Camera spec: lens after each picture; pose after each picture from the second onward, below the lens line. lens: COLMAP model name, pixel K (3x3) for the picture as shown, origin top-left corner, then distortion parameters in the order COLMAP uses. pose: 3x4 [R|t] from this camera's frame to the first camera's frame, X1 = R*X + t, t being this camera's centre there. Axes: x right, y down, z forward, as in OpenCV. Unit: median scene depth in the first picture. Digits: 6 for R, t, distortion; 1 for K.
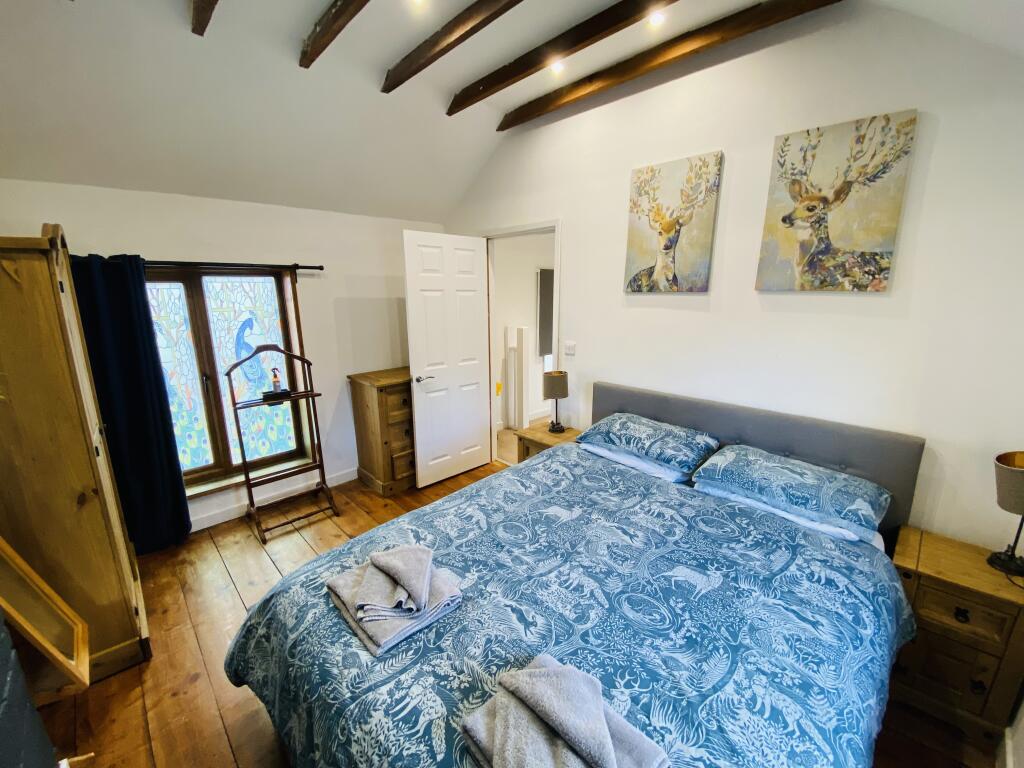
lens RADIAL K [[416.1, 0, 512.0], [0, 416.1, 384.0], [0, 0, 1]] dist [-0.049338, -0.000264]
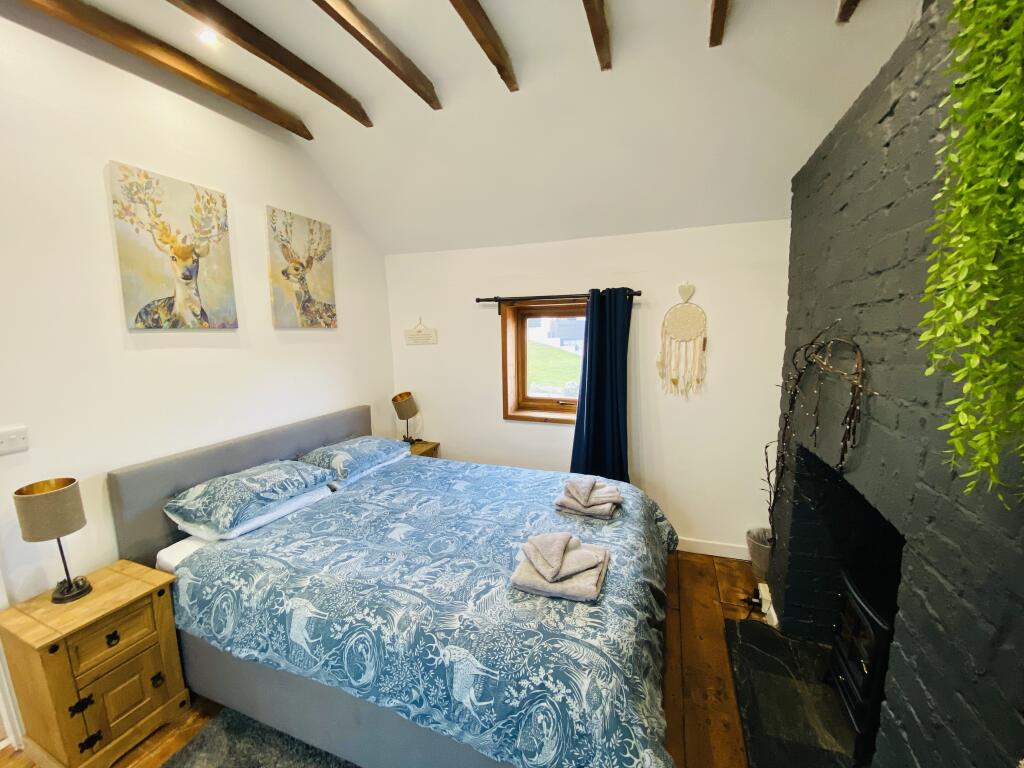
lens RADIAL K [[410.6, 0, 512.0], [0, 410.6, 384.0], [0, 0, 1]] dist [-0.050188, 0.000065]
pose [[-0.455263, -0.062660, 0.888150, -0.725029], [0.246944, 0.949499, 0.193571, -0.124384], [-0.855427, 0.307449, -0.416798, 0.905952]]
